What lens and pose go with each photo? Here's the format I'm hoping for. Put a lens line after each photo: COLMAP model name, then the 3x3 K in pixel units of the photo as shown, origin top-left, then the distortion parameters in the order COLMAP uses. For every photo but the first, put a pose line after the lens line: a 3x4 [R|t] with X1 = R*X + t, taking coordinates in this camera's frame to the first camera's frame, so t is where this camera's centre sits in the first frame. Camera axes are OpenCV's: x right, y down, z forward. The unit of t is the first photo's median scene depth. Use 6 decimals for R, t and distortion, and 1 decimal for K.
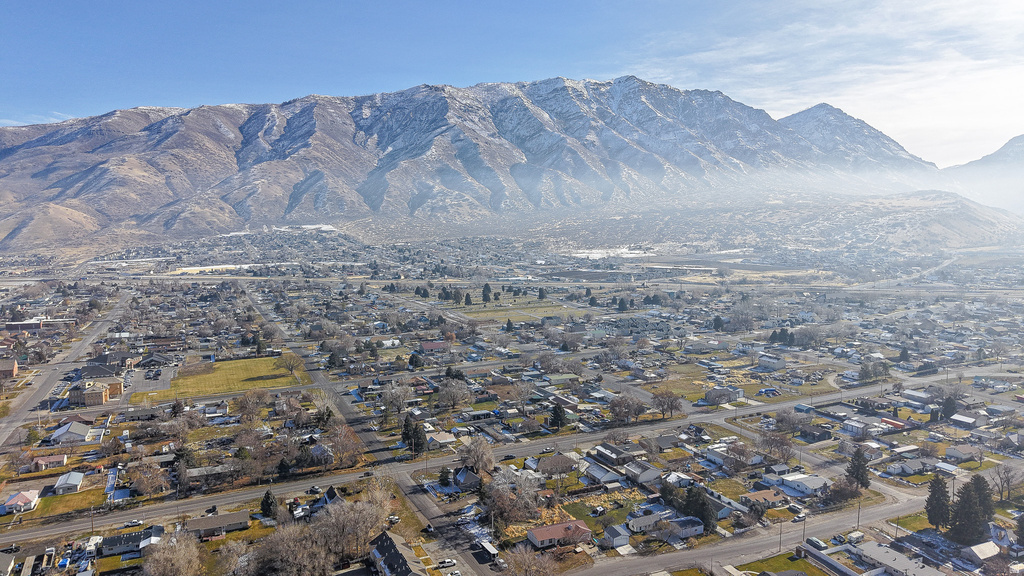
lens RADIAL K [[687.8, 0, 513.0], [0, 687.8, 288.7], [0, 0, 1]] dist [0.036619, -0.043420]
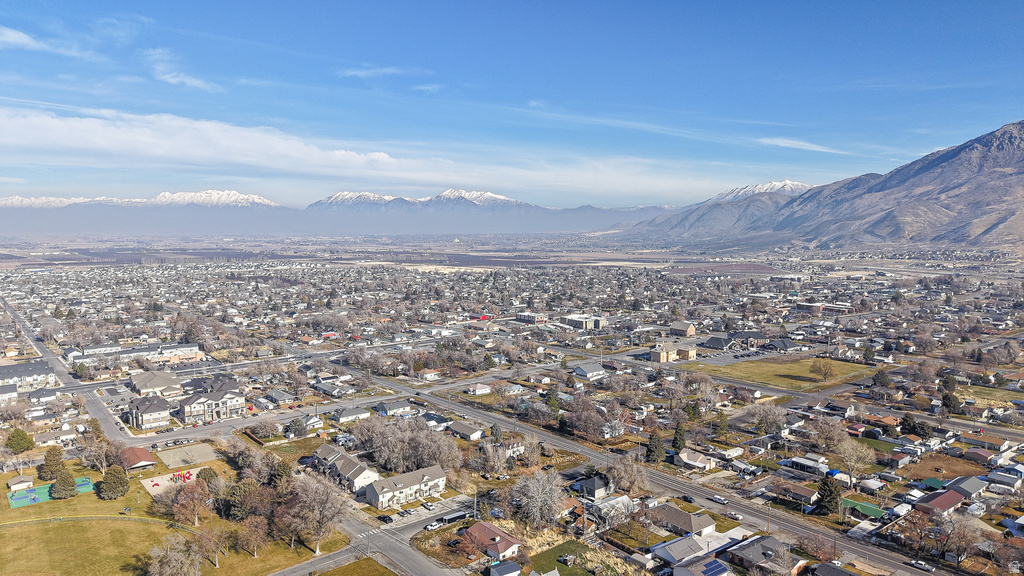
lens RADIAL K [[687.8, 0, 517.6], [0, 687.8, 281.9], [0, 0, 1]] dist [0.036619, -0.043420]
pose [[0.237165, 0.088397, -0.967439, 0.854499], [-0.091840, 0.993432, 0.068257, -0.062125], [0.967118, 0.072661, 0.243726, 0.682109]]
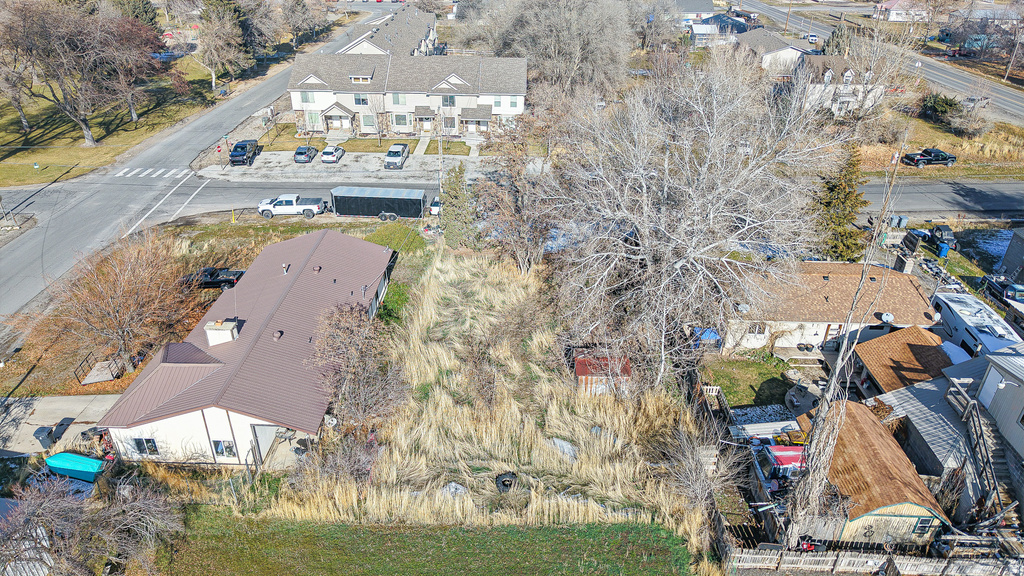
lens RADIAL K [[687.8, 0, 513.6], [0, 687.8, 287.5], [0, 0, 1]] dist [0.036619, -0.043420]
pose [[-0.449568, 0.430839, -0.782475, 0.154275], [-0.092580, 0.848798, 0.520548, 0.214949], [0.888436, 0.306463, -0.341705, 0.983346]]
